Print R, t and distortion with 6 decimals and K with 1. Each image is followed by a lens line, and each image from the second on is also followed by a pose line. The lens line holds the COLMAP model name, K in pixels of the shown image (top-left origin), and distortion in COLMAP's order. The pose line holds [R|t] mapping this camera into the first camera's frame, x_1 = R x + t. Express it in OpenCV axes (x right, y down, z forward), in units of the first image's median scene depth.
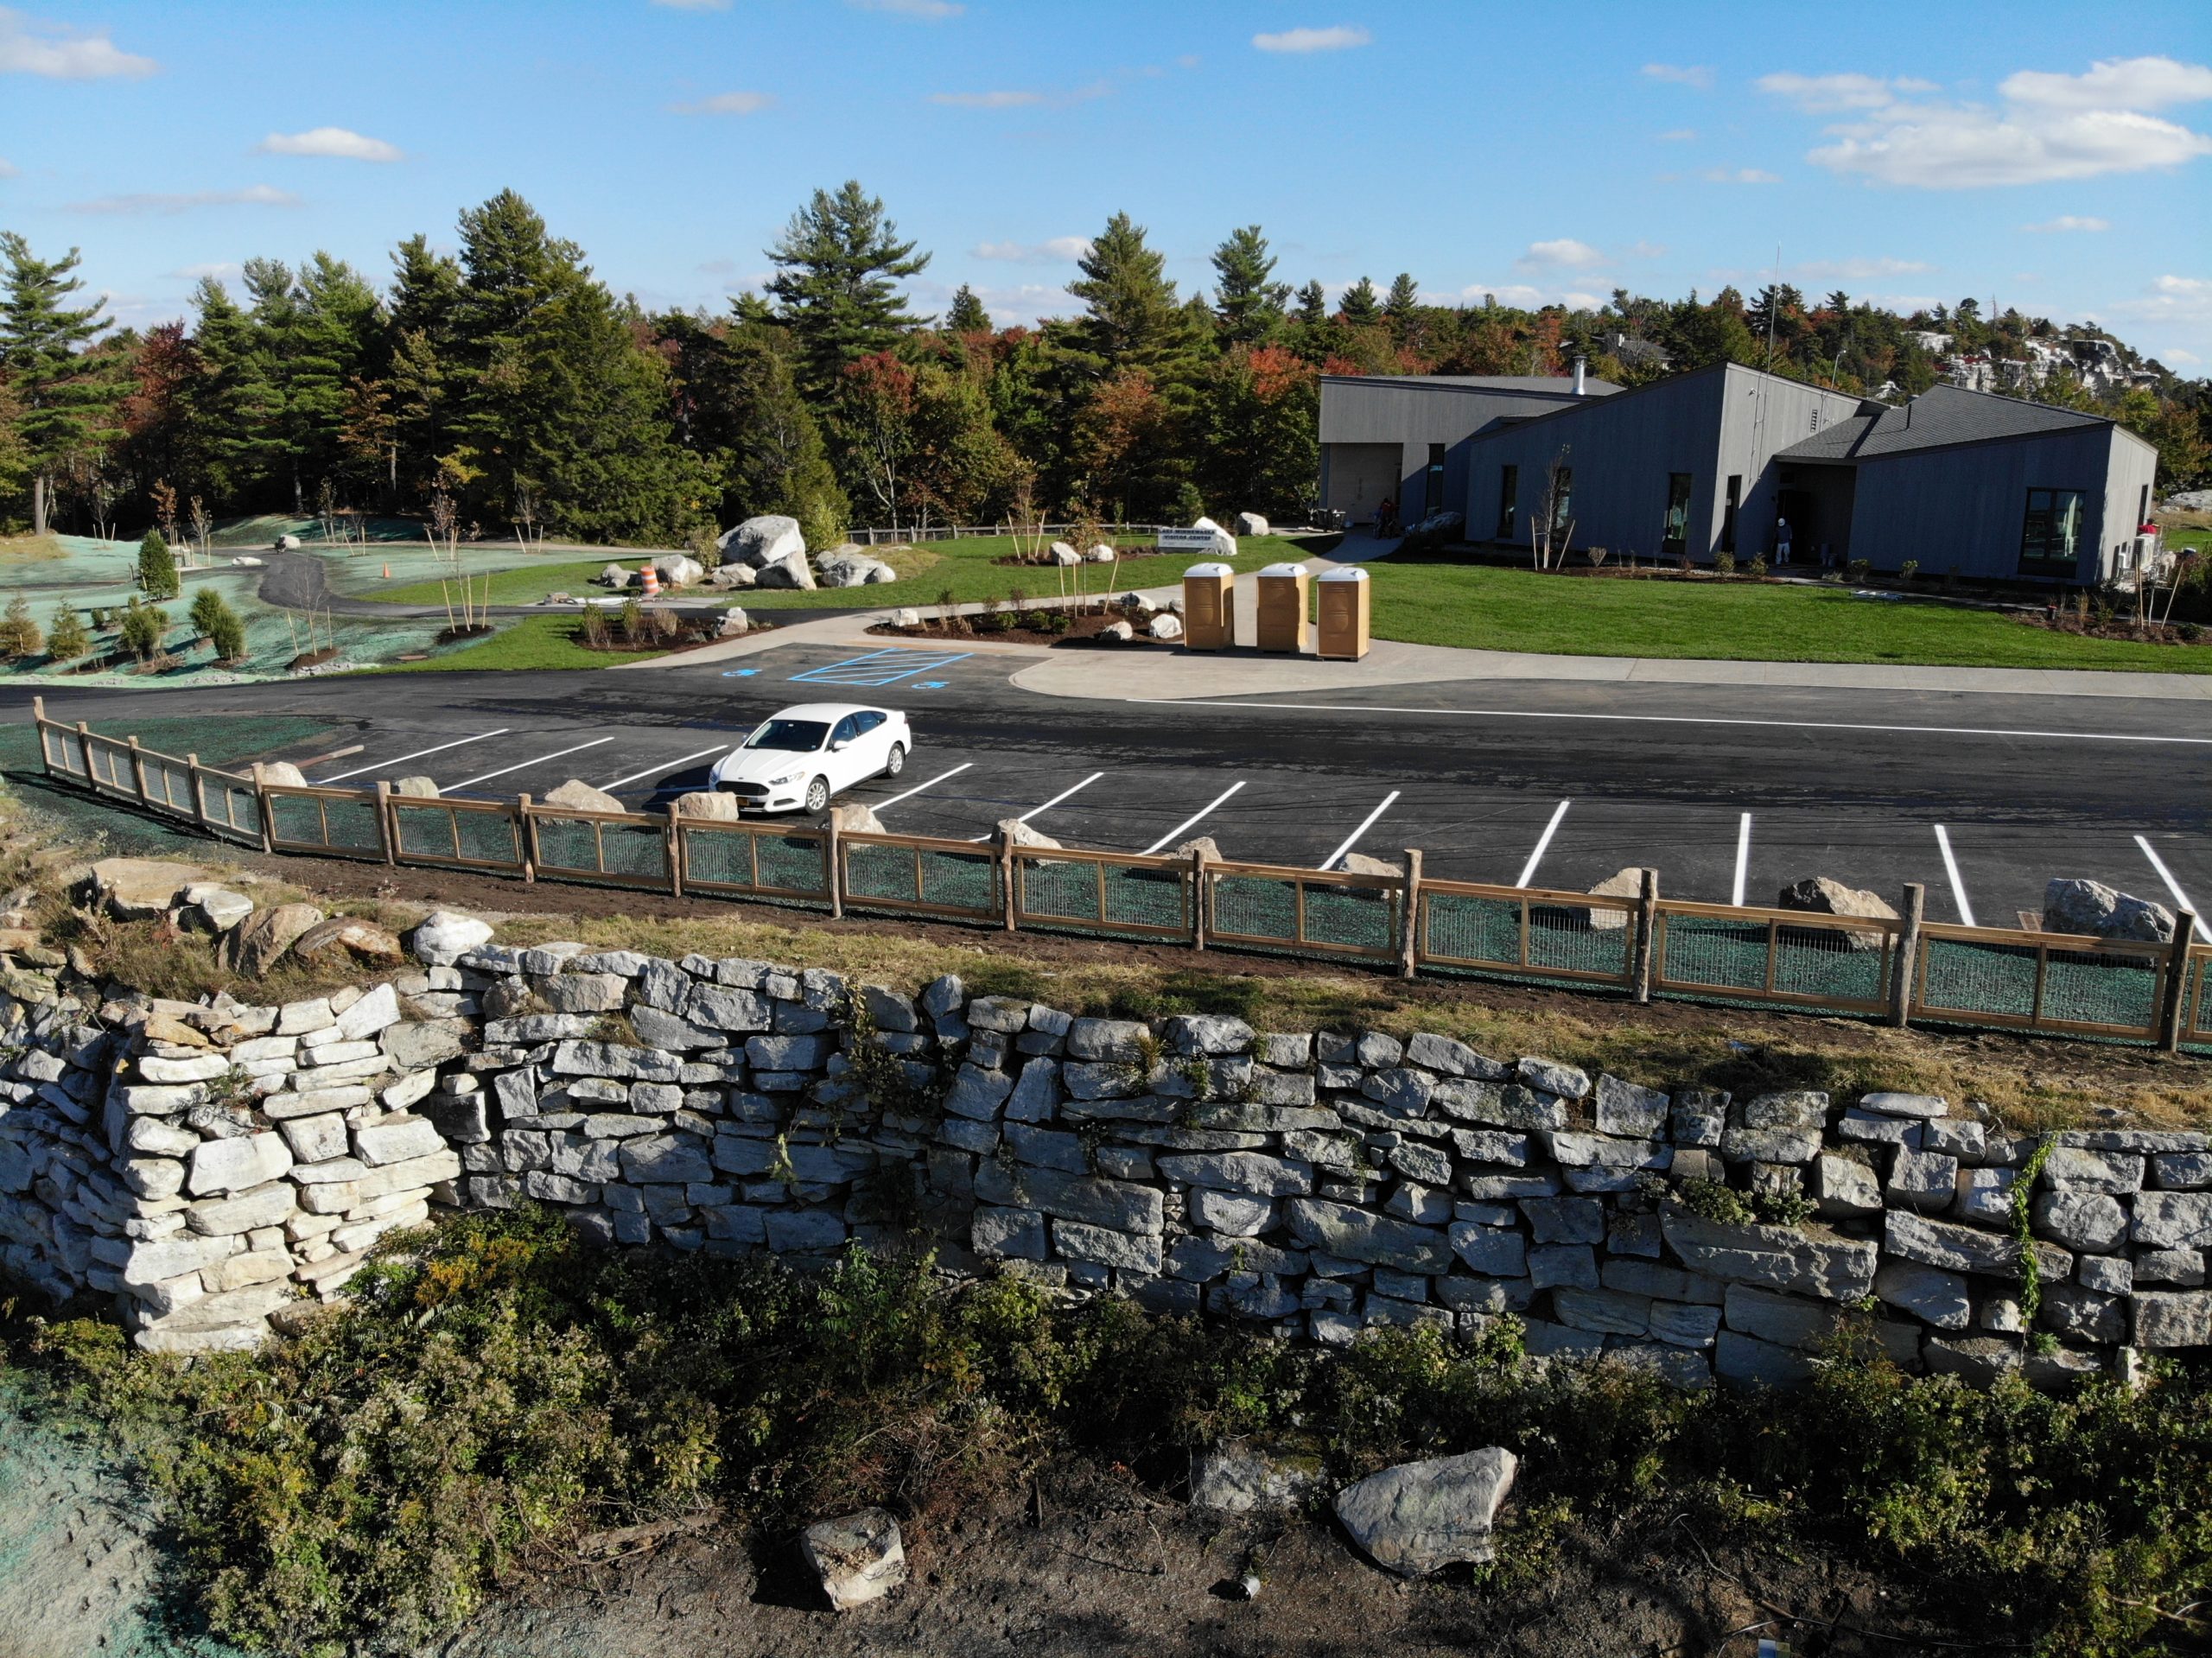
lens RADIAL K [[1629.0, 0, 1106.0], [0, 1629.0, 829.0], [0, 0, 1]] dist [0.045991, -0.136199]
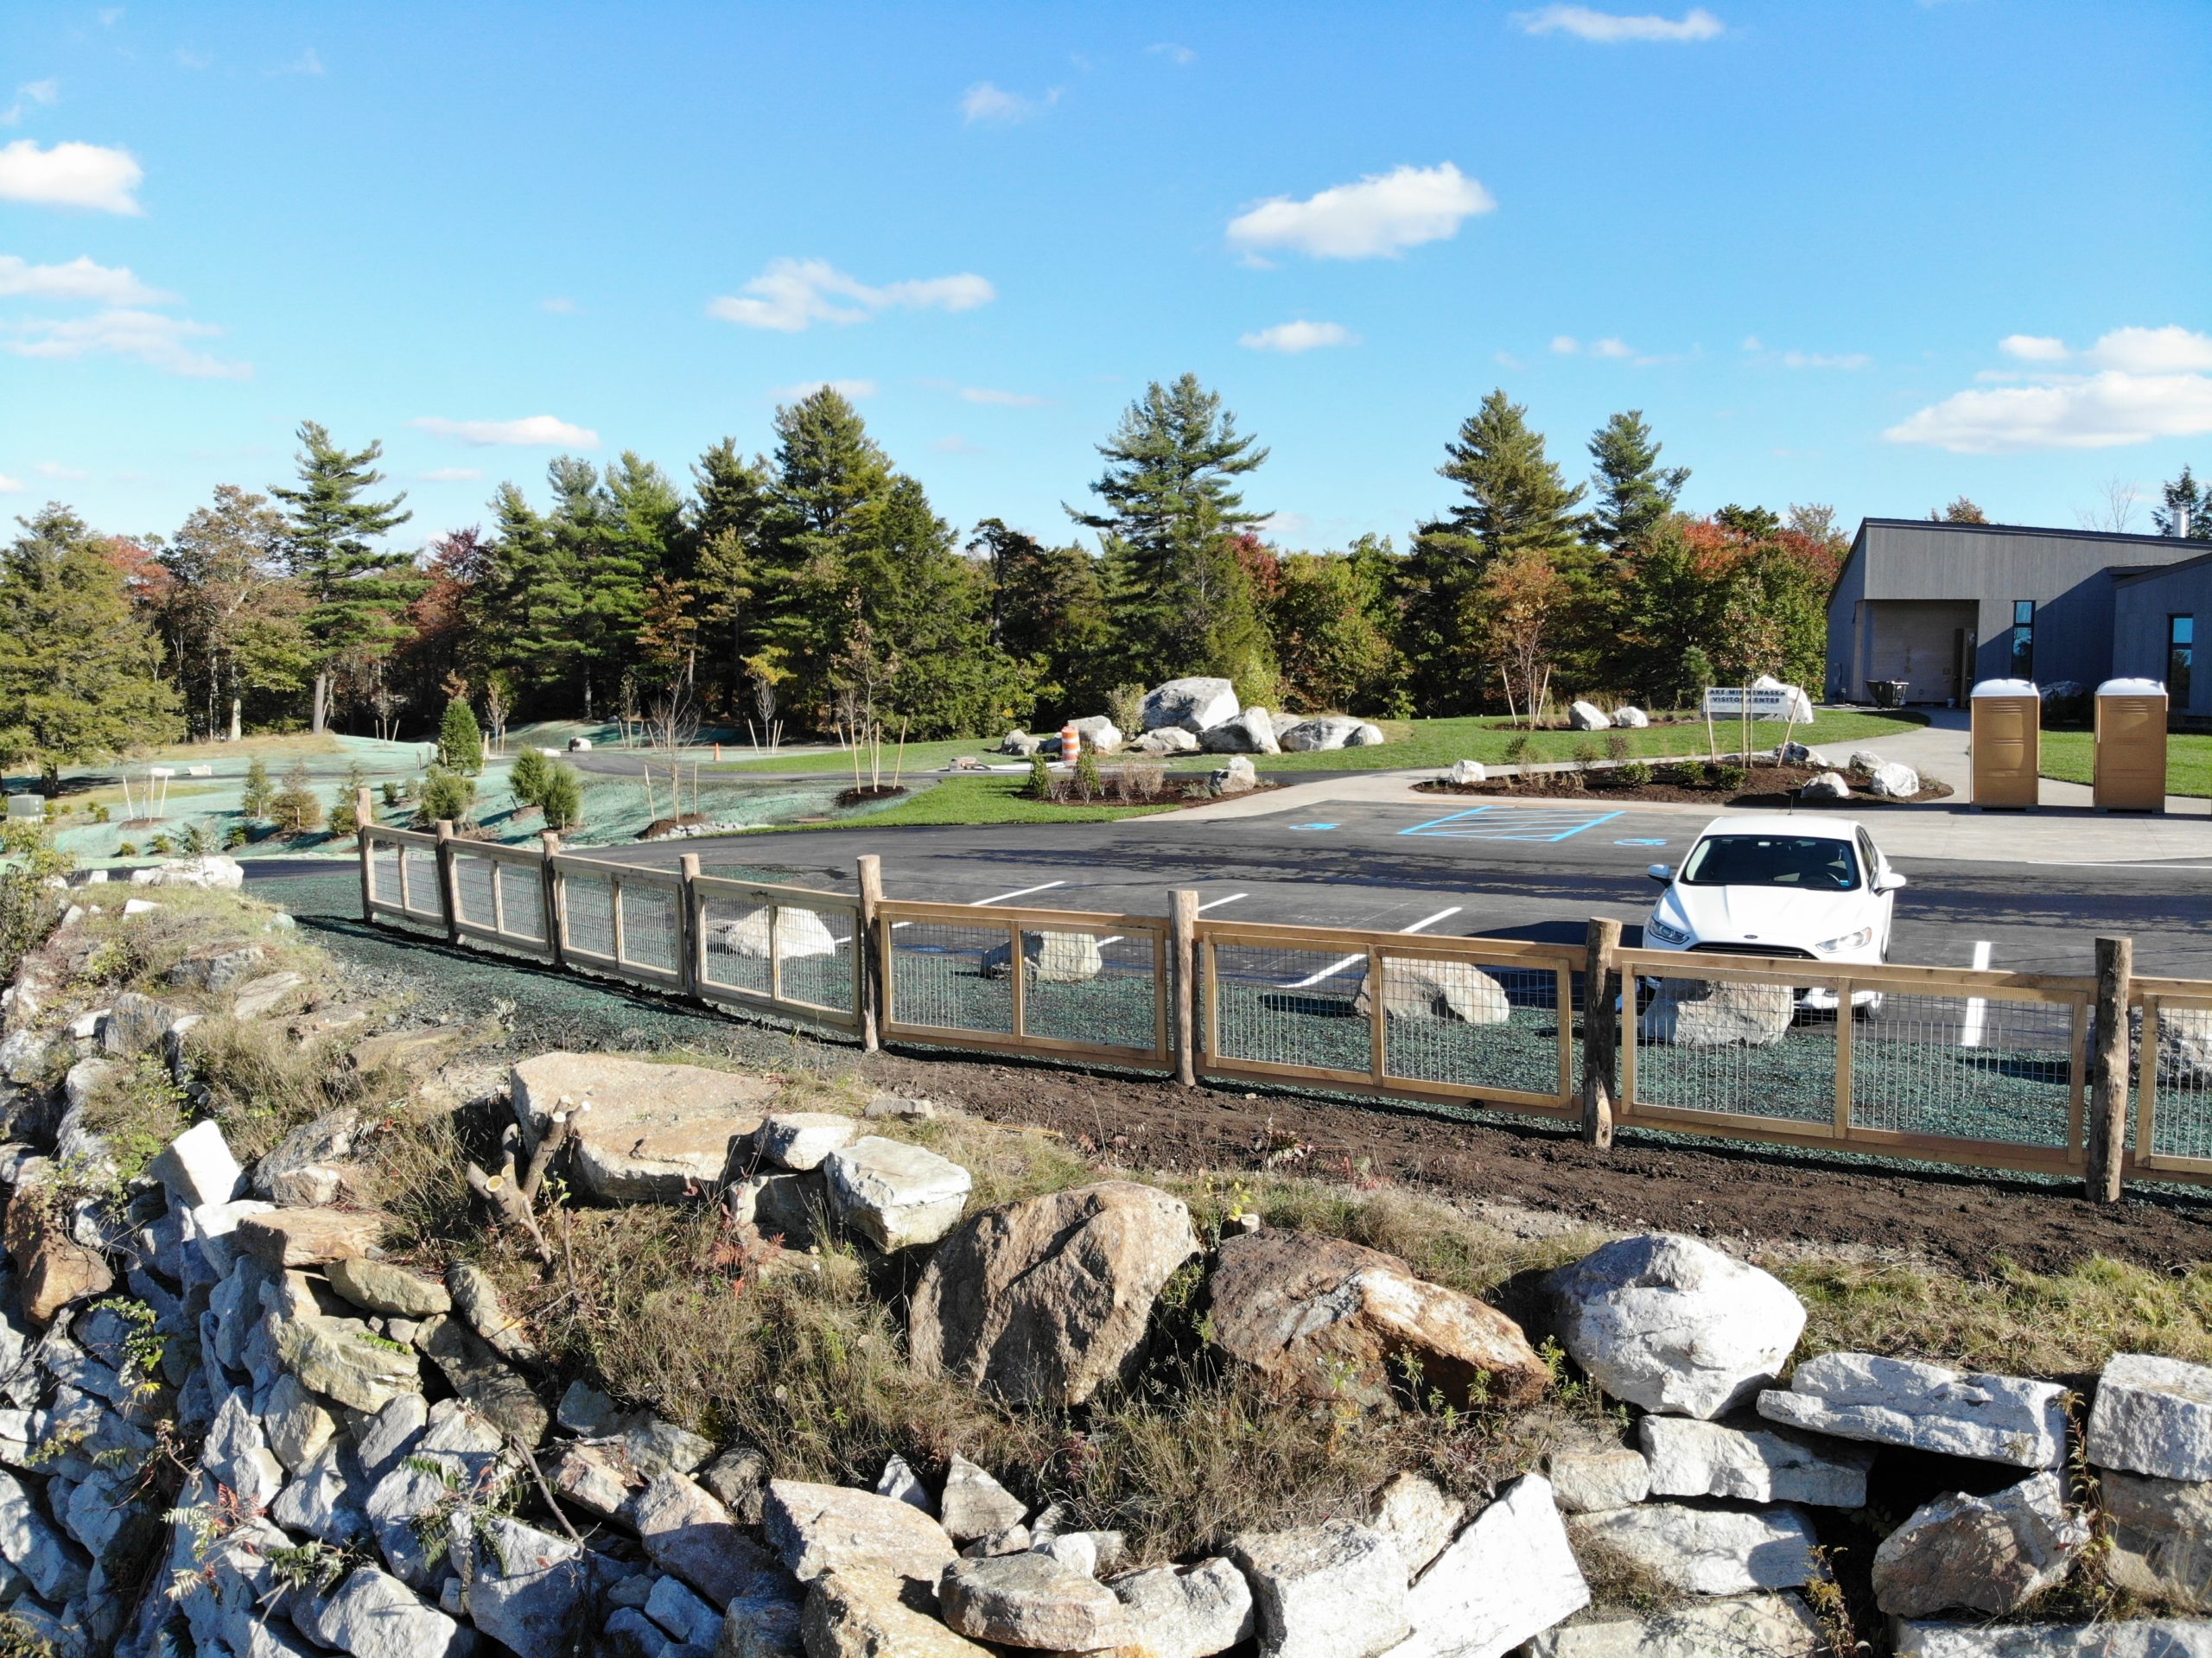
lens RADIAL K [[1605.1, 0, 1129.8], [0, 1605.1, 845.2], [0, 0, 1]] dist [0.180297, -0.362460]
pose [[0.994071, 0.015975, -0.107551, -0.158595], [-0.031163, 0.989511, -0.141056, 0.007827], [0.104169, 0.143571, 0.984142, 0.220975]]
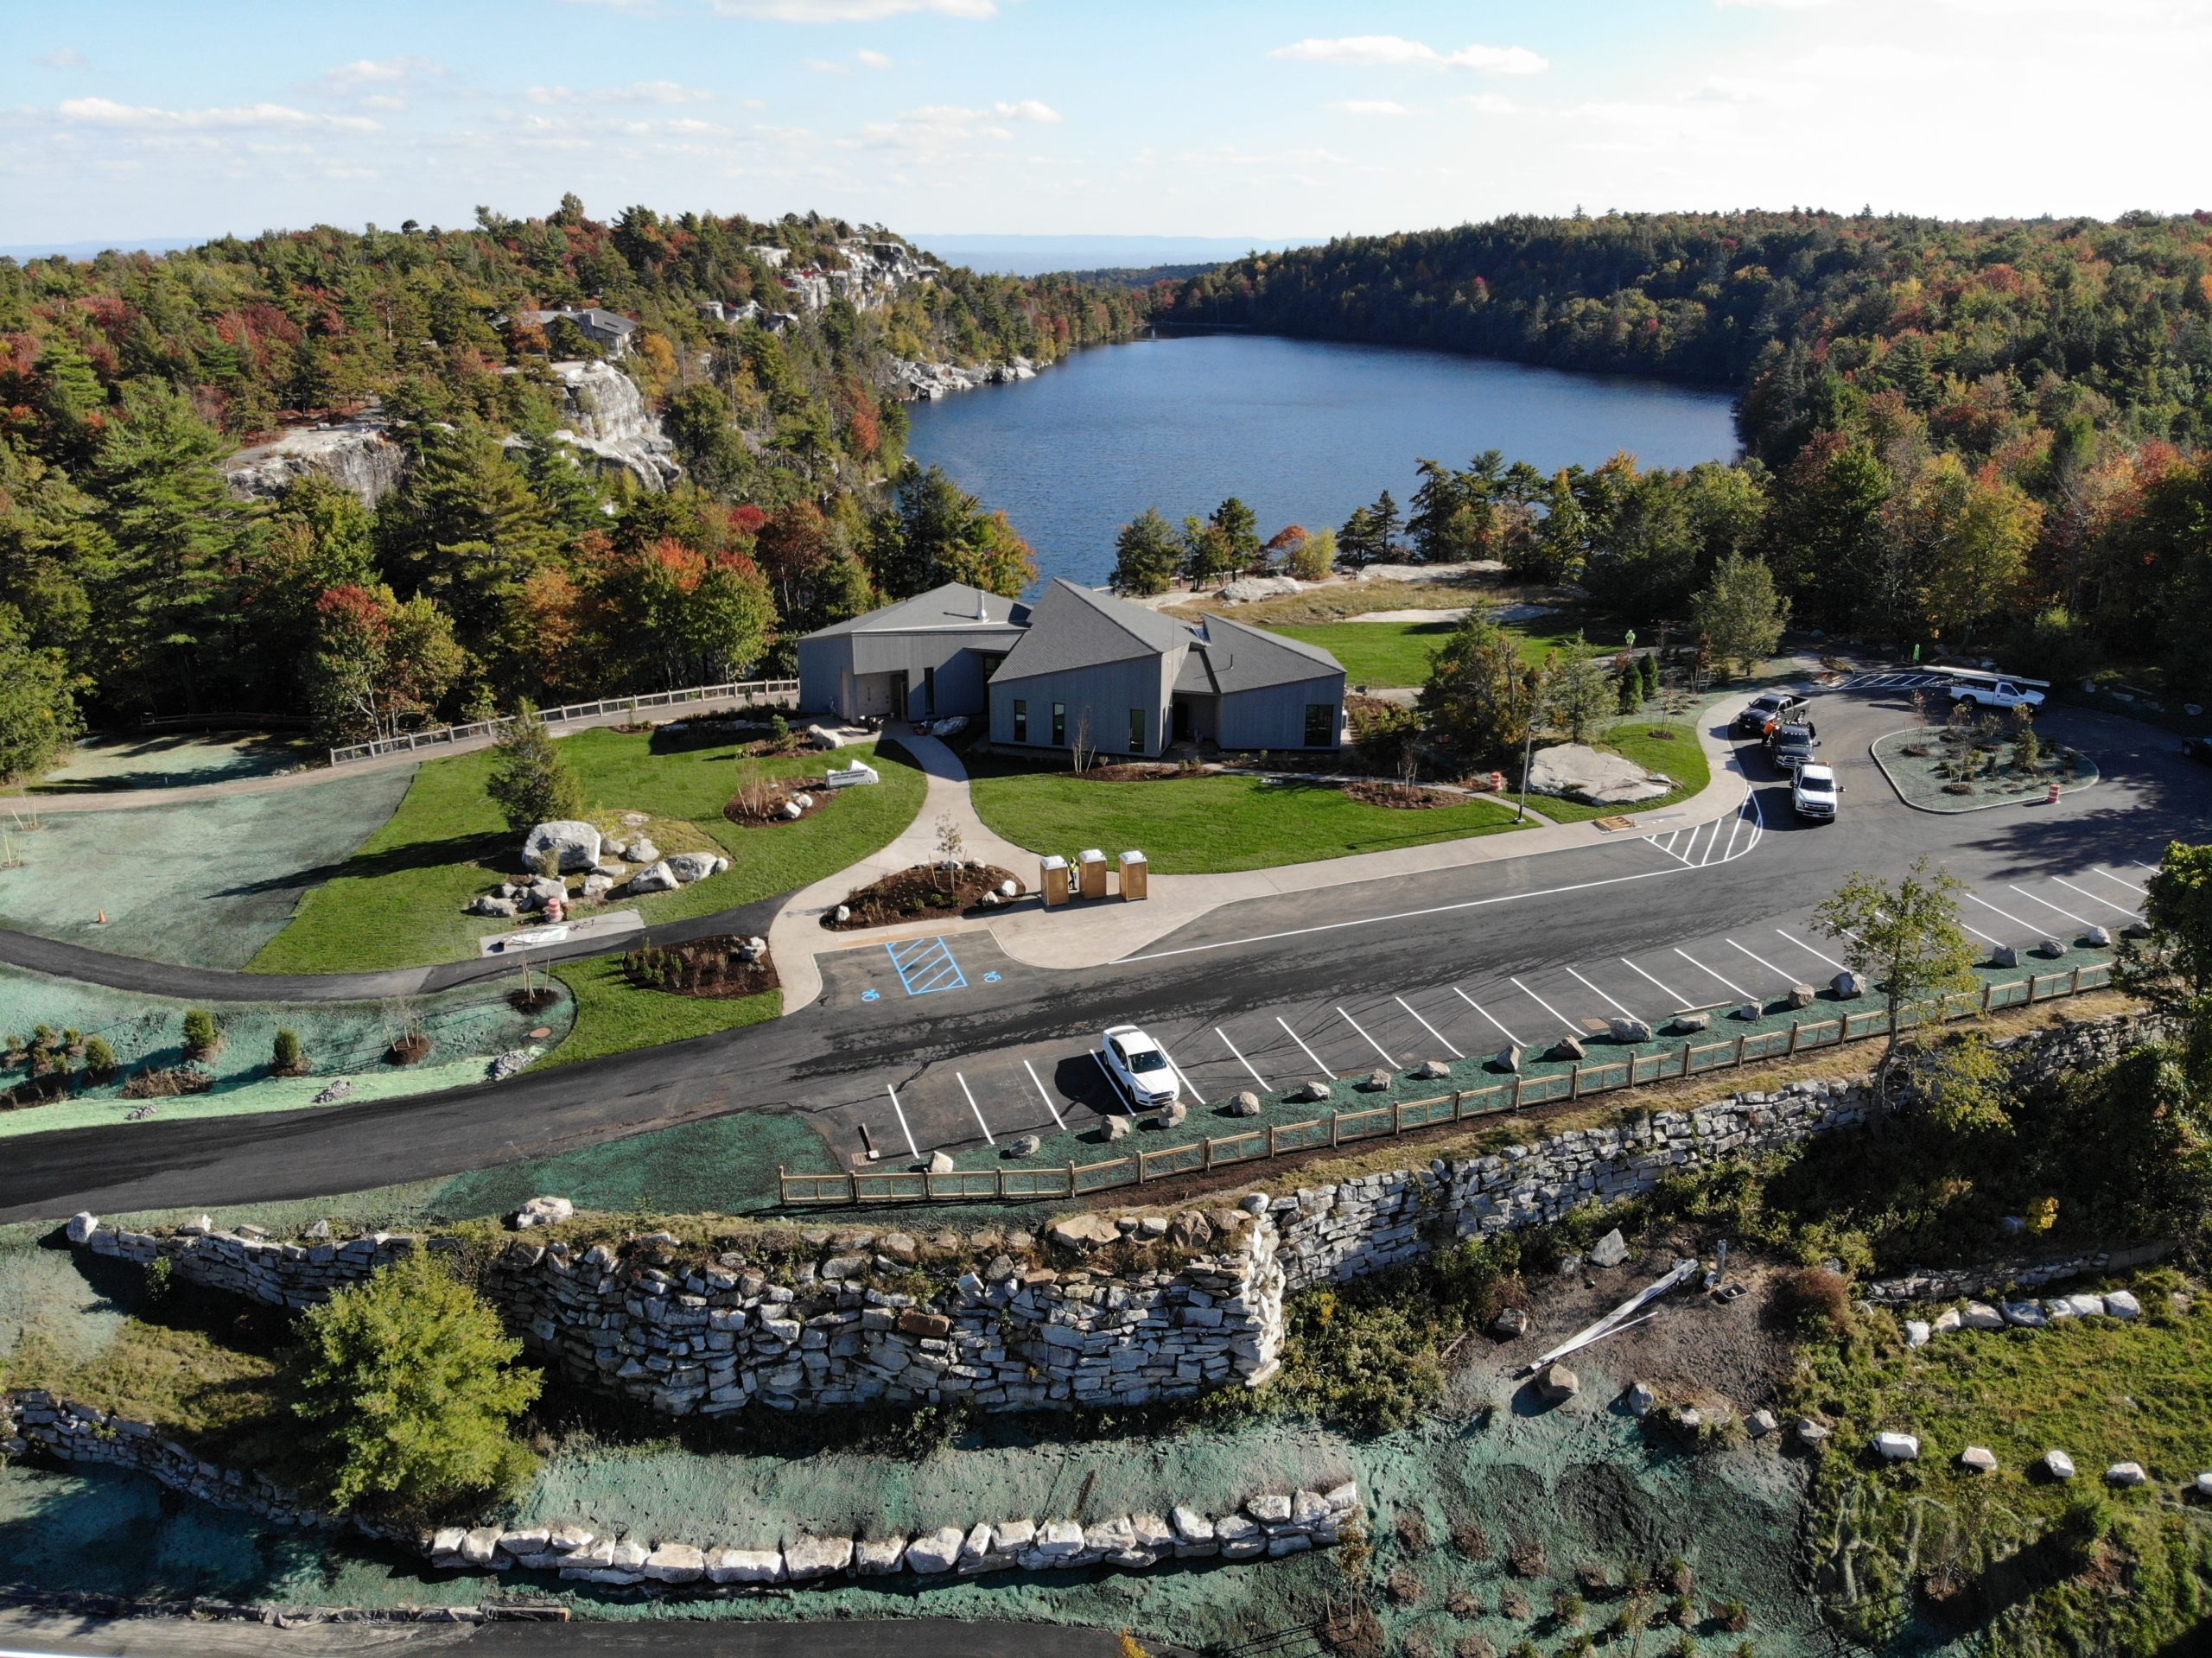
lens RADIAL K [[1629.0, 0, 1106.0], [0, 1629.0, 829.0], [0, 0, 1]] dist [0.045991, -0.136199]
pose [[0.766668, -0.218112, 0.603860, -0.702477], [0.162001, 0.975813, 0.146781, -0.328433], [-0.621270, -0.014707, 0.783459, -0.321370]]
